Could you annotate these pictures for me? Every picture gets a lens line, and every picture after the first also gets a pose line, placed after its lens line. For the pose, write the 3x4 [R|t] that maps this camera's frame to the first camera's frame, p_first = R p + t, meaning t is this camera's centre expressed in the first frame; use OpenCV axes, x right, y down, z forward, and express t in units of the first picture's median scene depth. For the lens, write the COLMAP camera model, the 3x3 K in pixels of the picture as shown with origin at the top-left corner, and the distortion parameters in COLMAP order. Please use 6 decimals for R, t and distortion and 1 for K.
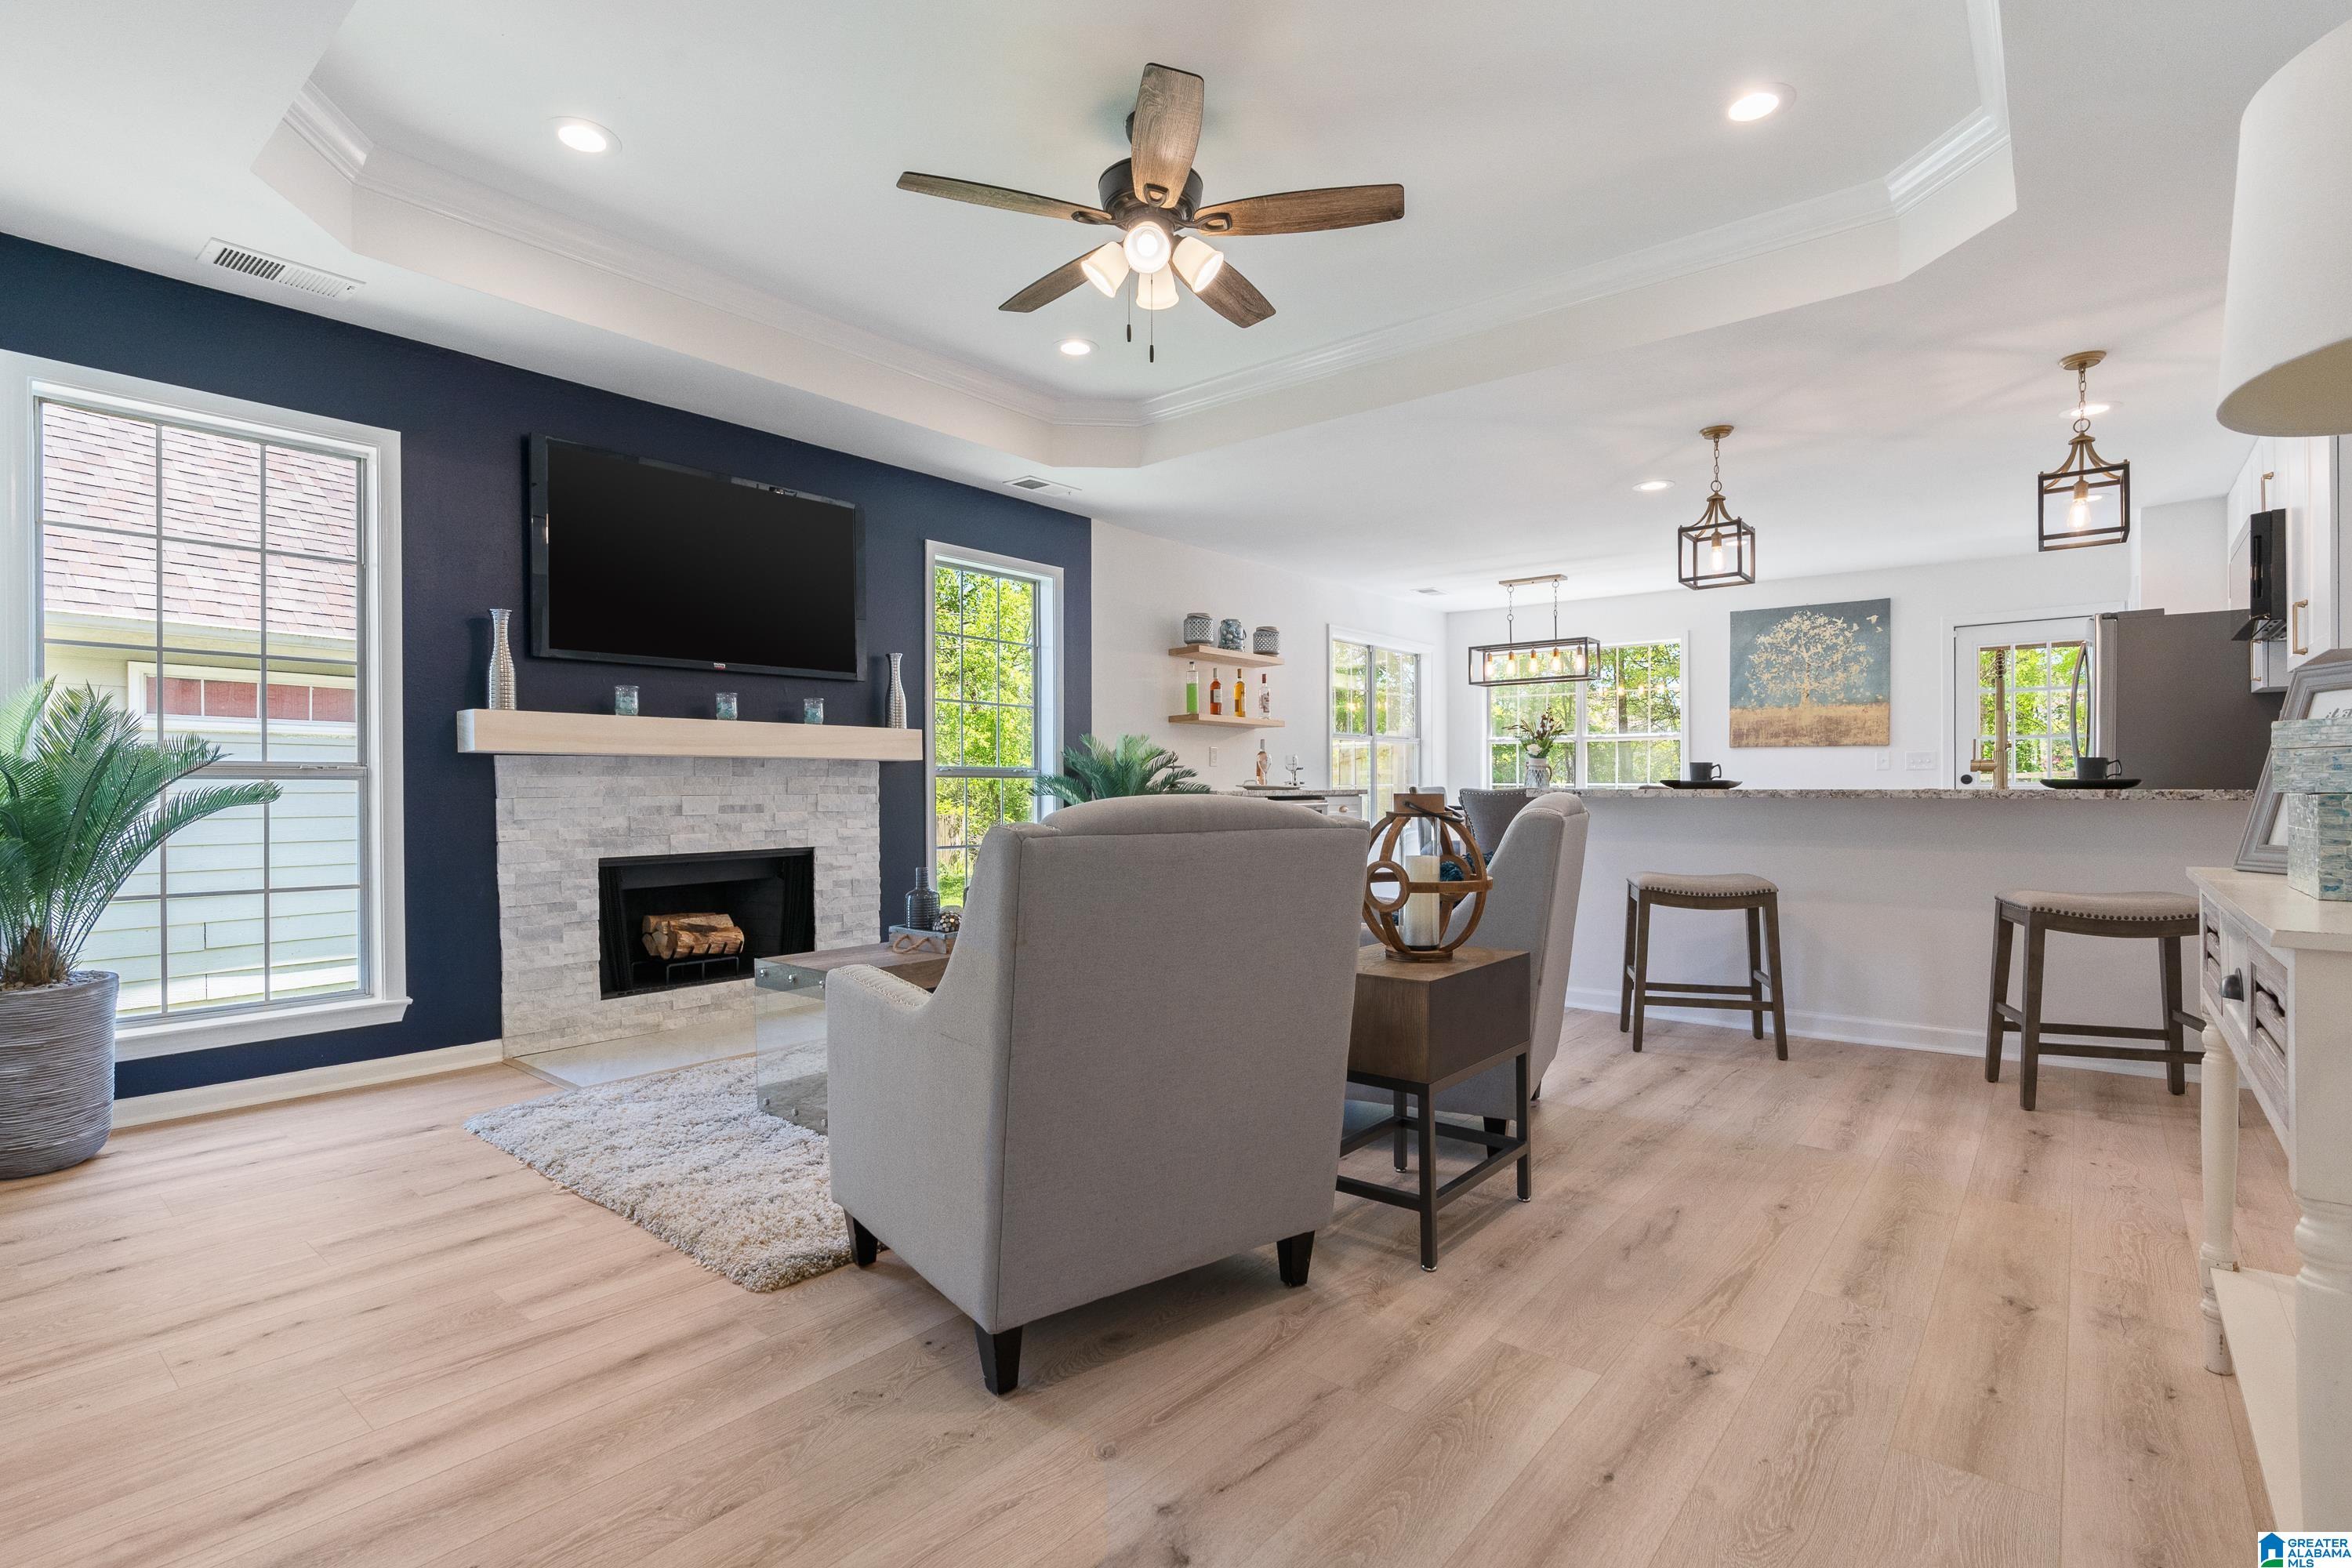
lens RADIAL K [[1096.4, 0, 1176.0], [0, 1096.4, 784.0], [0, 0, 1]] dist [0.000472, 0.000055]
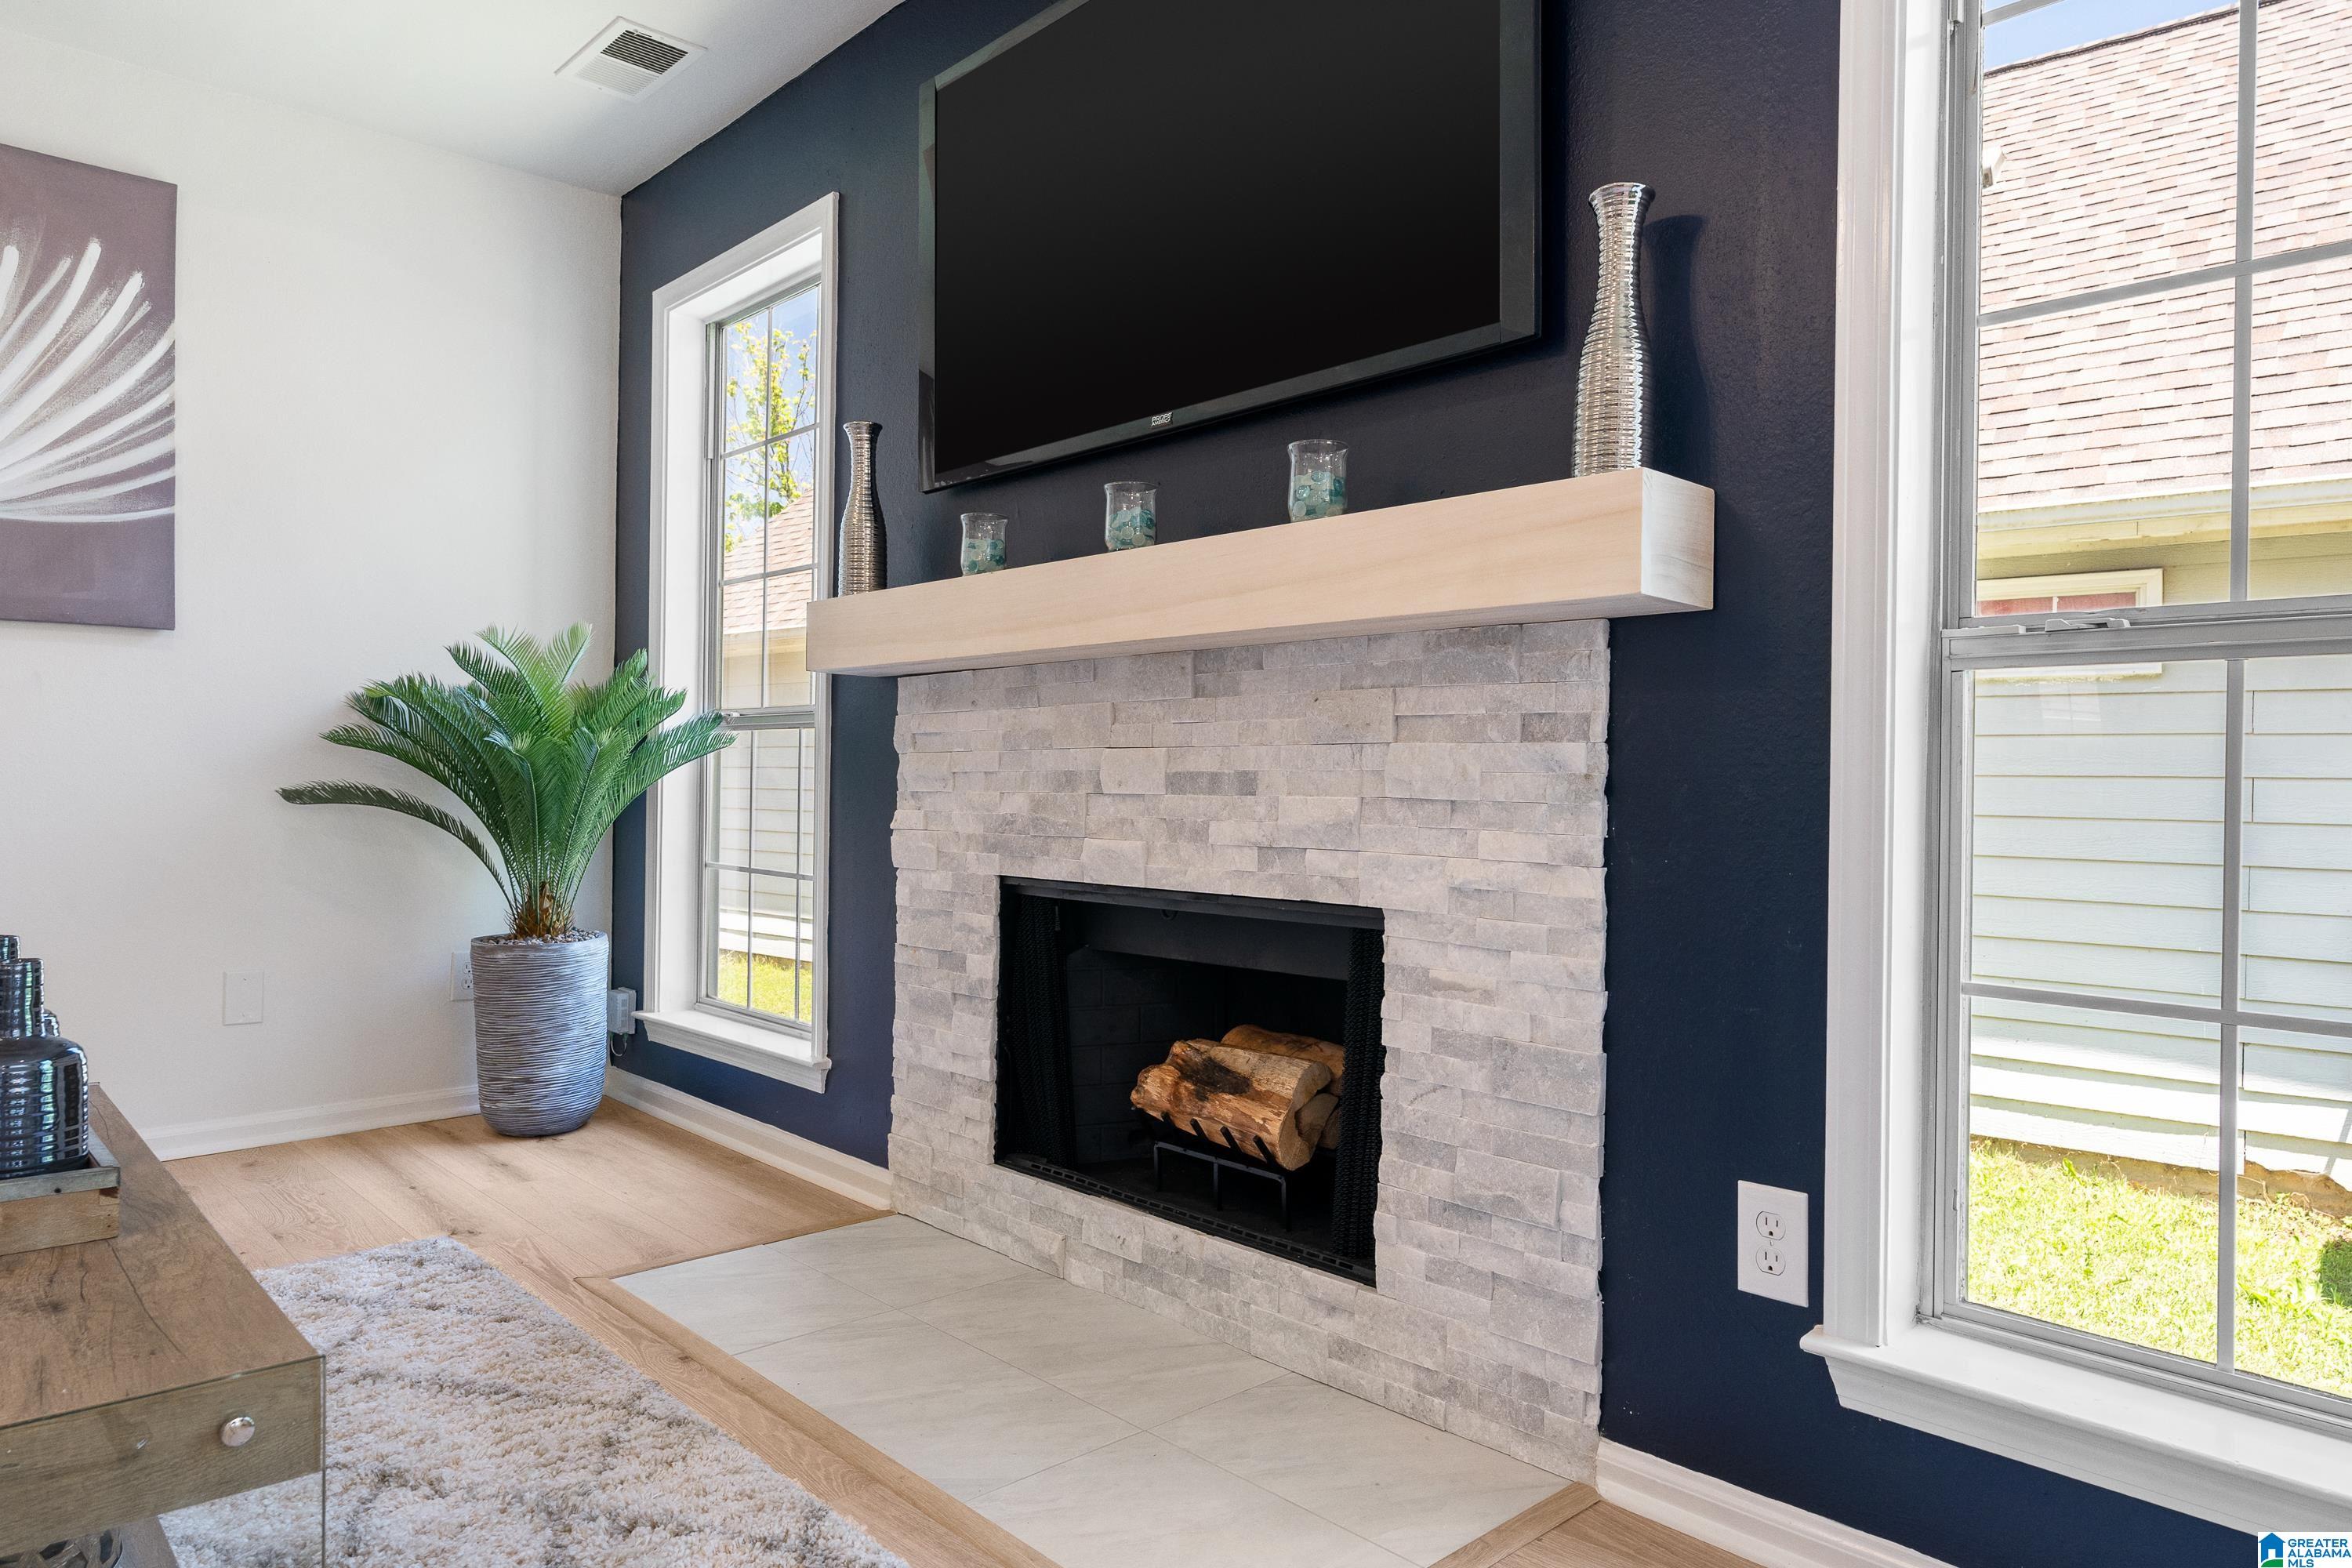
lens RADIAL K [[1465.4, 0, 1176.0], [0, 1465.4, 784.0], [0, 0, 1]] dist [-0.001362, -0.000115]
pose [[-0.124600, -0.001793, -0.992205, 0.107180], [-0.013558, 0.999908, -0.000105, 0.023455], [0.992114, 0.013440, -0.124613, 1.059966]]
